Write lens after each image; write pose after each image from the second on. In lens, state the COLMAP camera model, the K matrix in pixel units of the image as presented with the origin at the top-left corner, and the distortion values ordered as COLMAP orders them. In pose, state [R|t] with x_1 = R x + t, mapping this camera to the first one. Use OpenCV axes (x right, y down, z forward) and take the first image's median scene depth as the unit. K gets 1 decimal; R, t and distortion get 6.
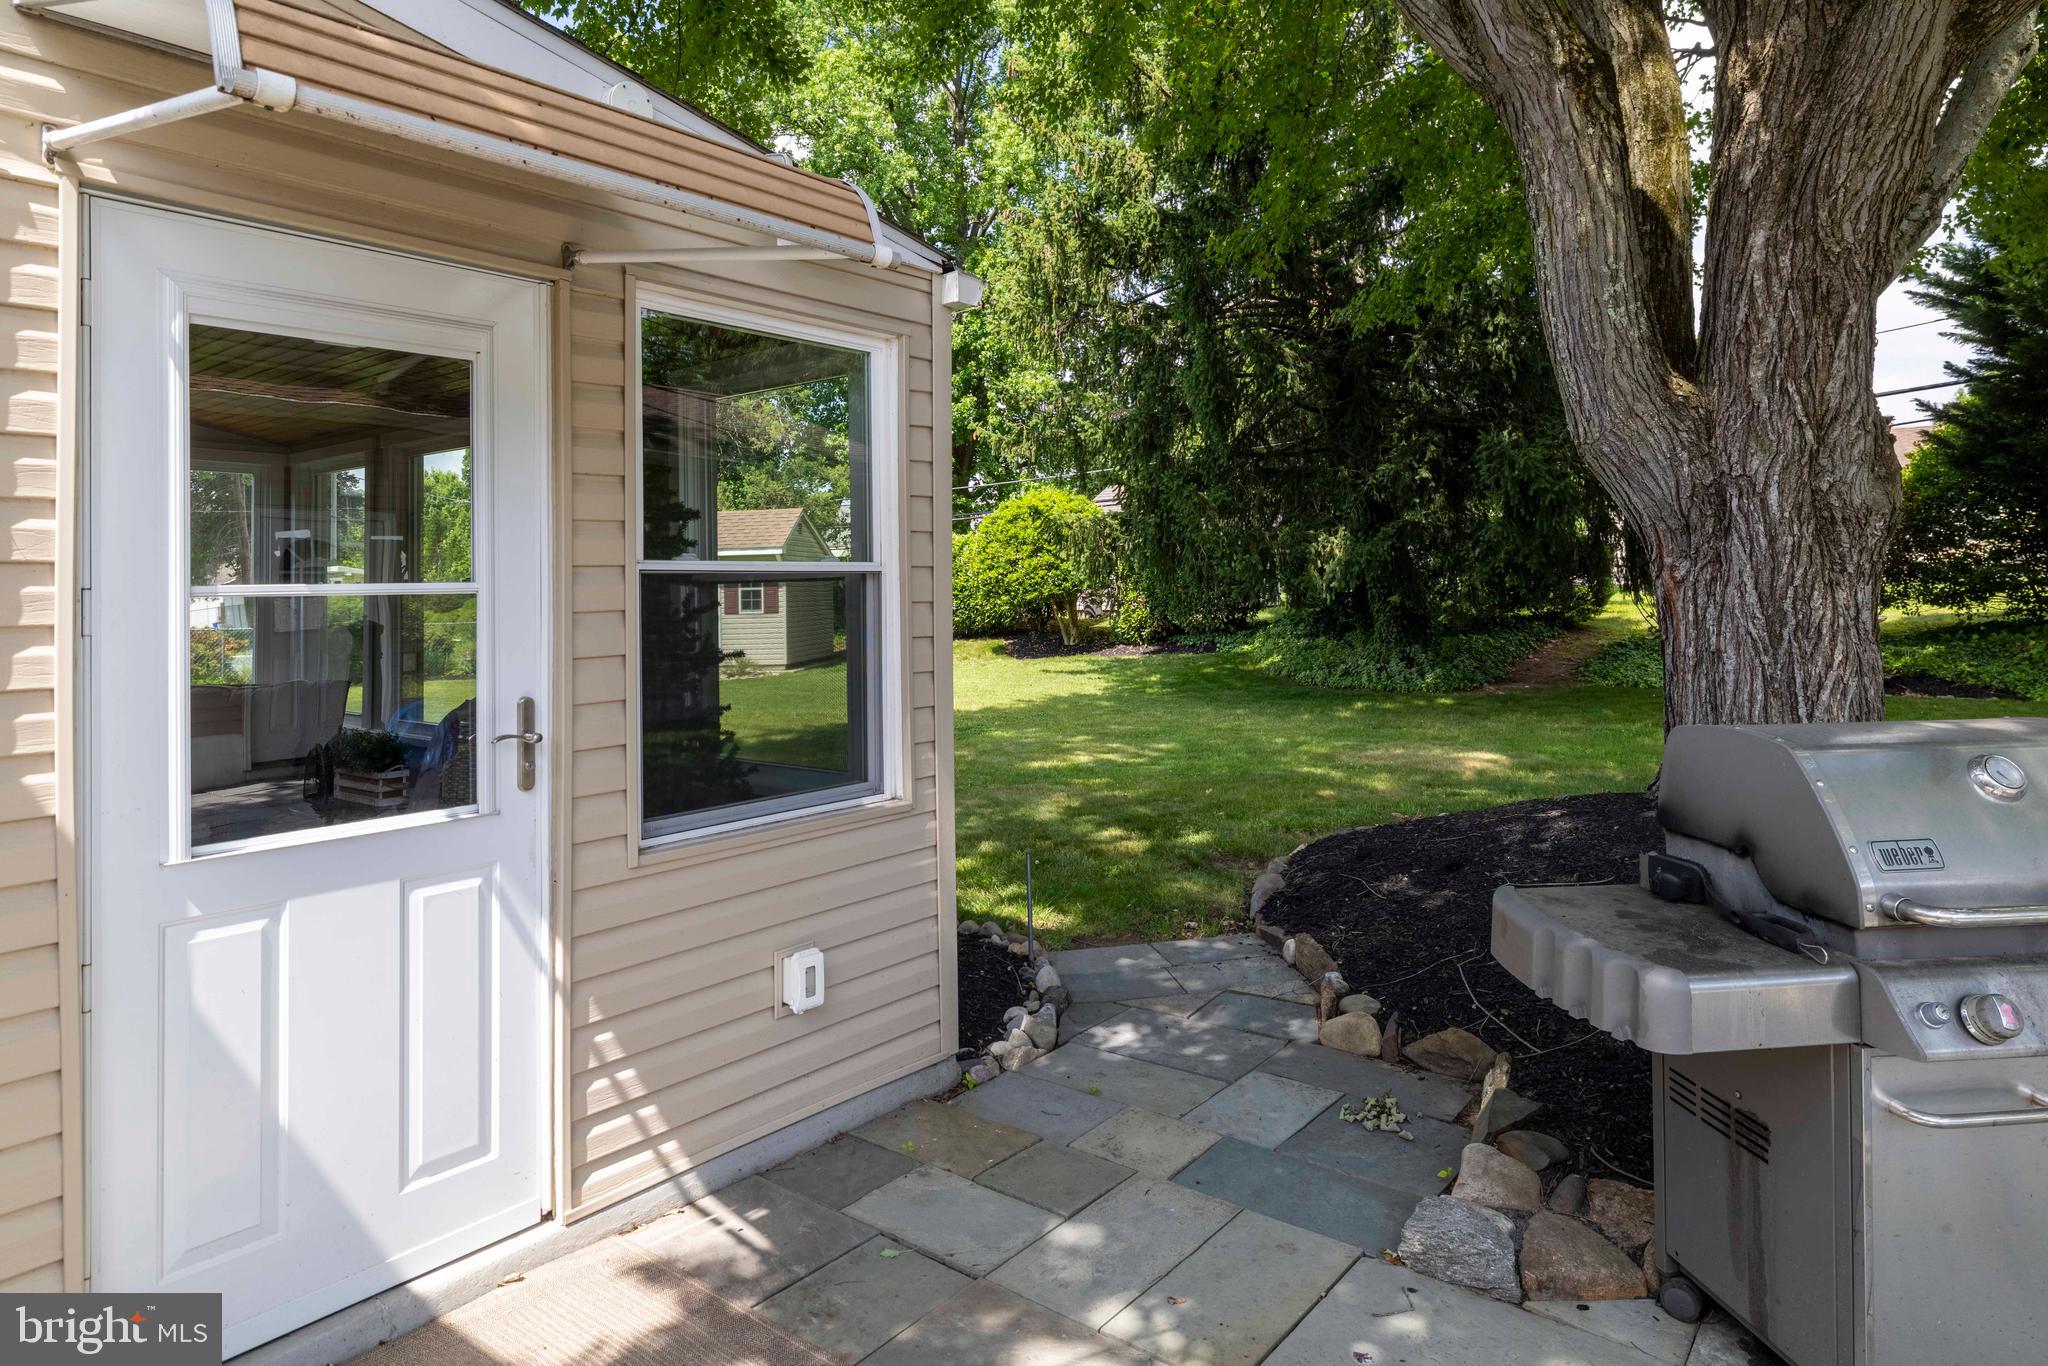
lens RADIAL K [[1189.6, 0, 1048.5], [0, 1189.6, 592.7], [0, 0, 1]] dist [0.000424, 0.000317]
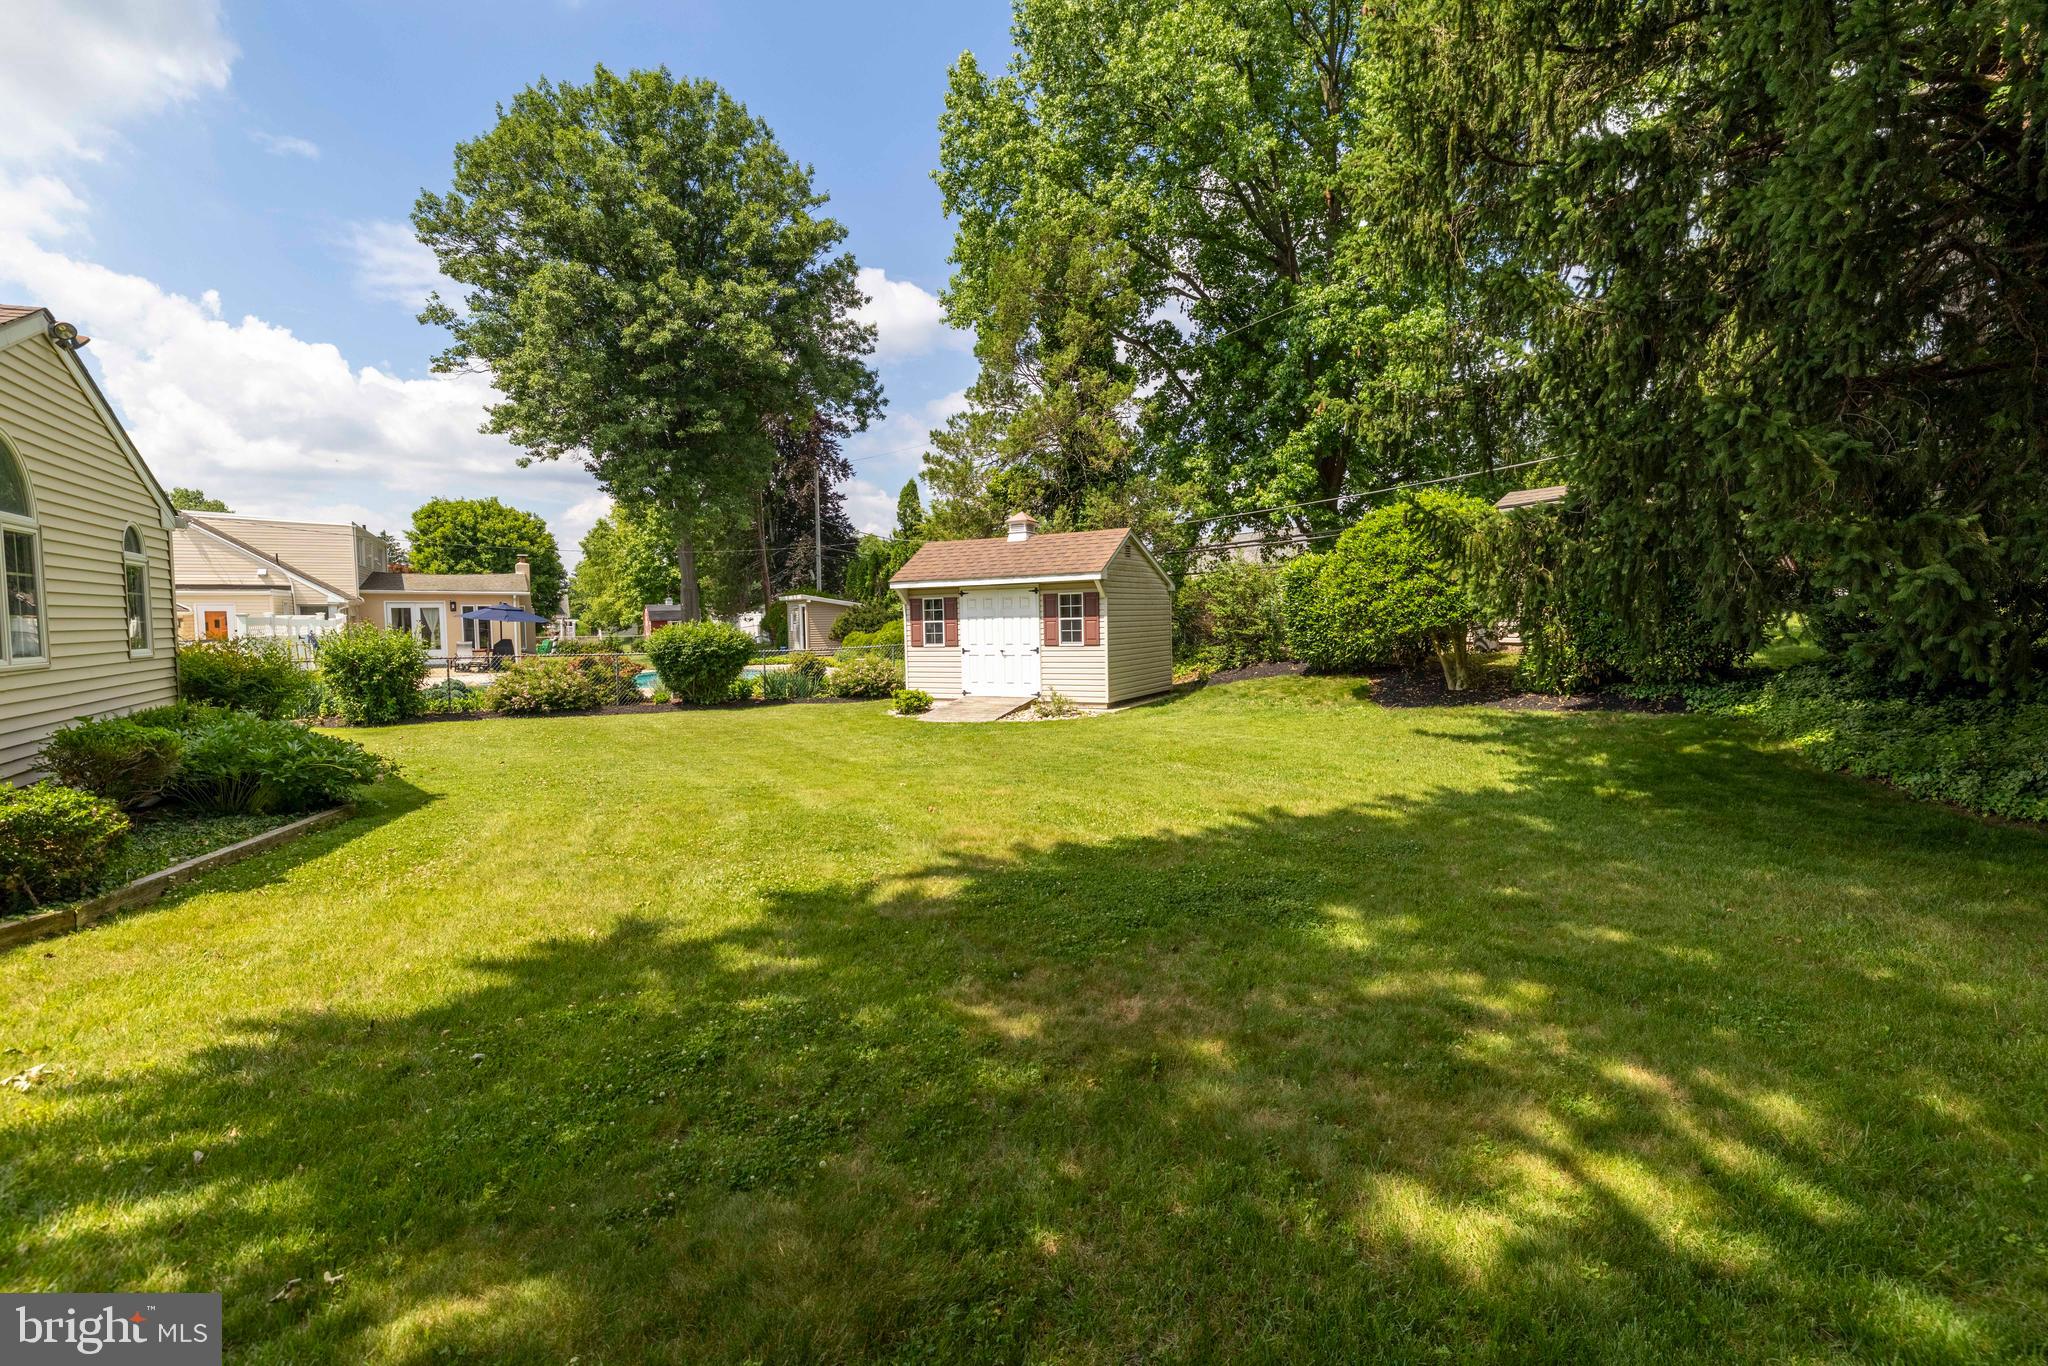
lens RADIAL K [[959.7, 0, 1019.3], [0, 959.7, 662.4], [0, 0, 1]] dist [0.004494, 0.000424]
pose [[0.920371, 0.020474, -0.390511, -0.000033], [0.000627, 0.998550, 0.053831, -0.009365], [0.391046, -0.049789, 0.919023, 0.313462]]
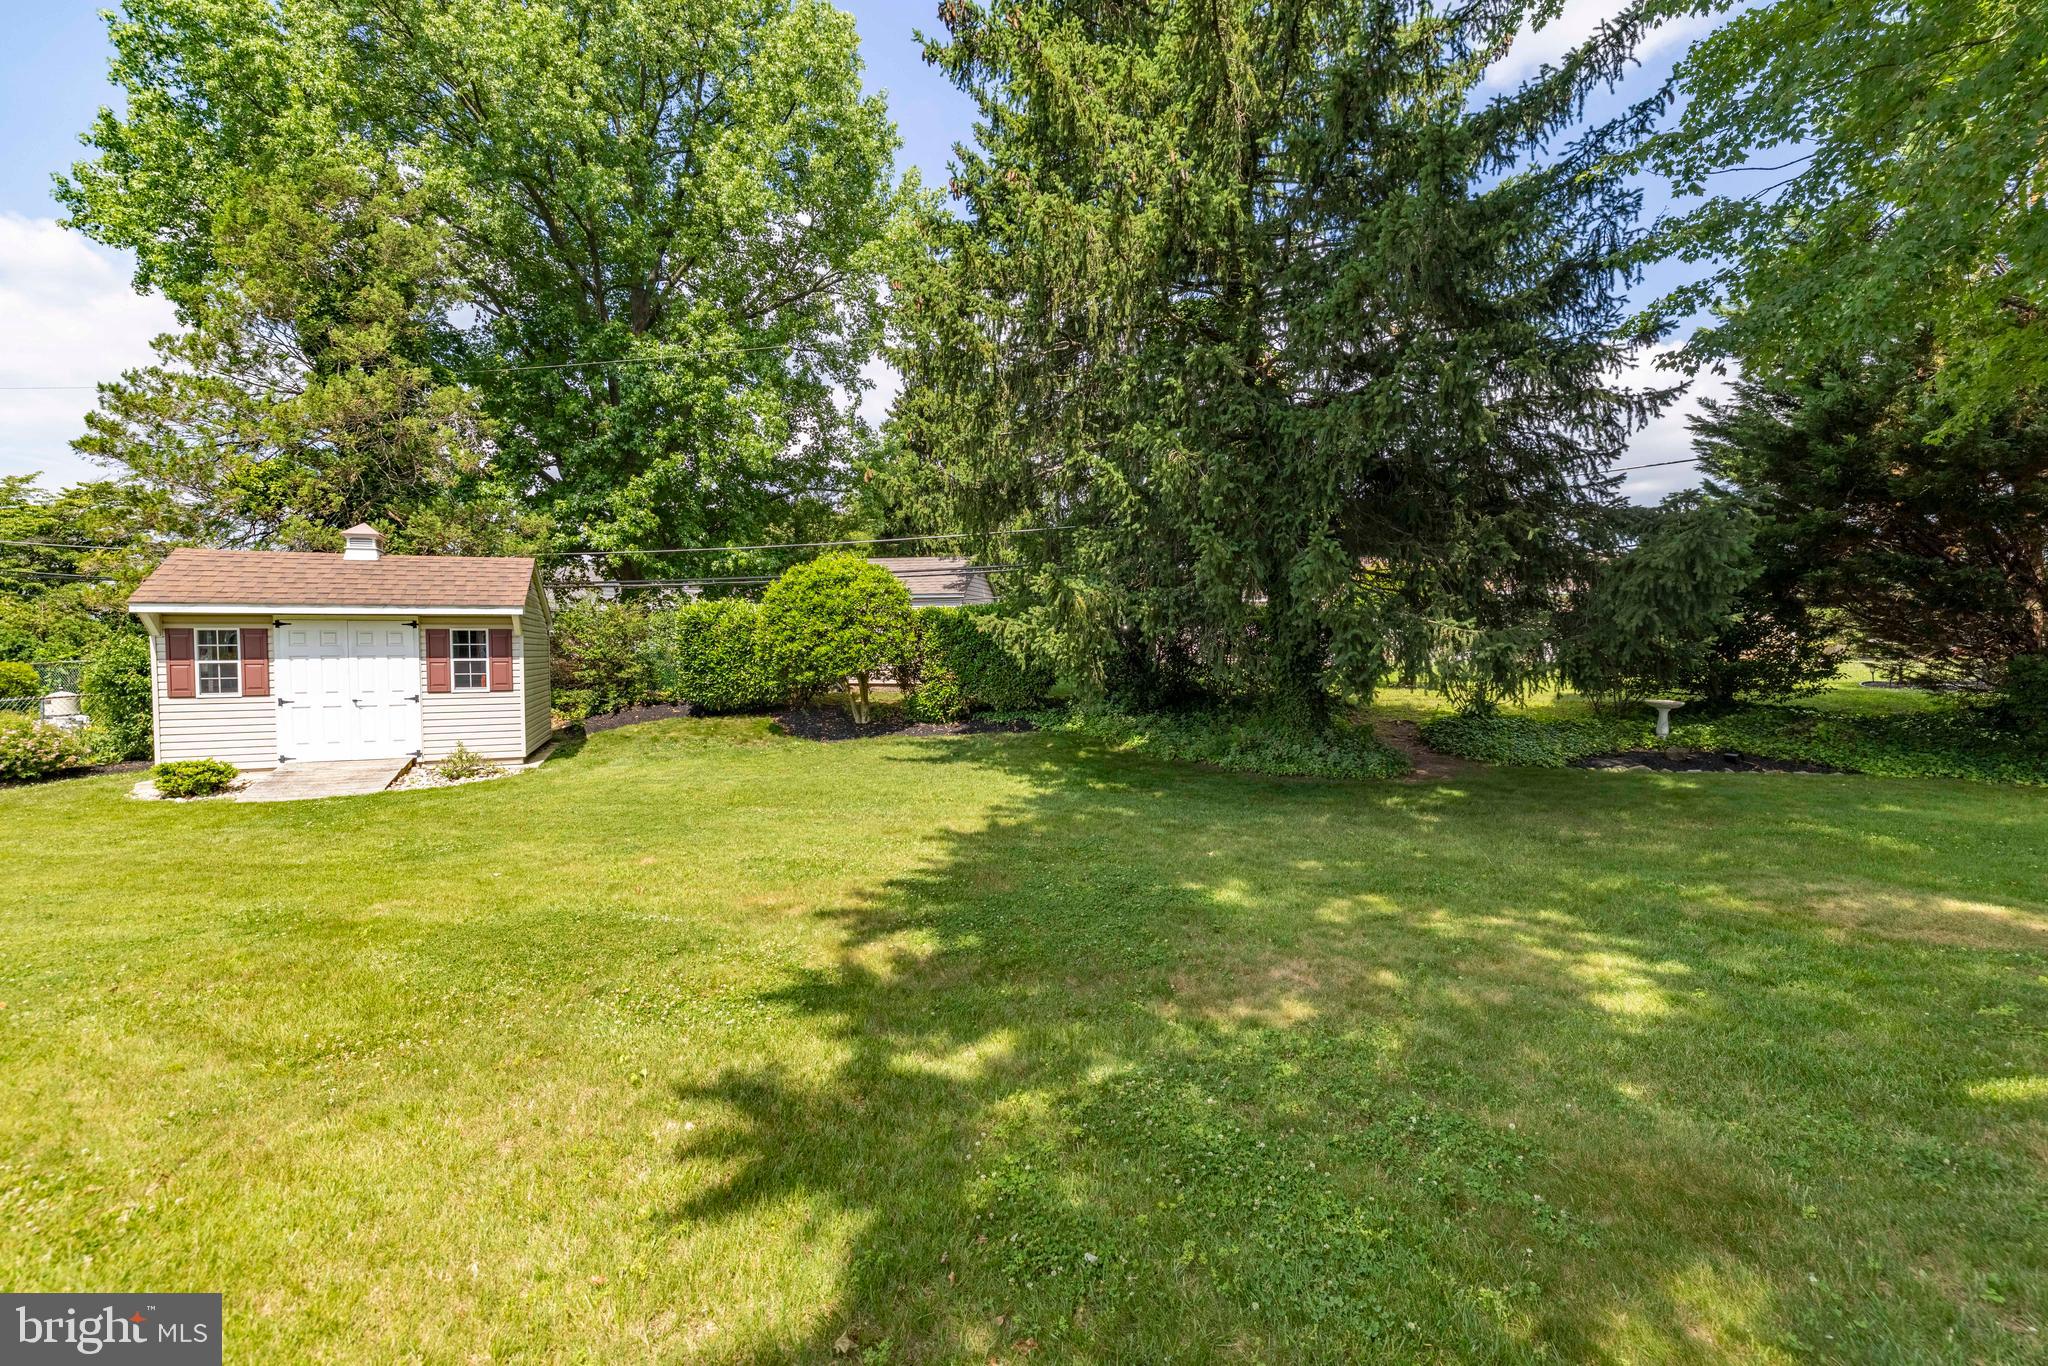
lens RADIAL K [[893.9, 0, 1024.9], [0, 893.9, 669.8], [0, 0, 1]] dist [0.003066, 0.000342]
pose [[0.881650, 0.008155, 0.471833, -0.209202], [-0.013763, 0.999870, 0.008436, -0.006399], [-0.471703, -0.013931, 0.881647, 0.331715]]
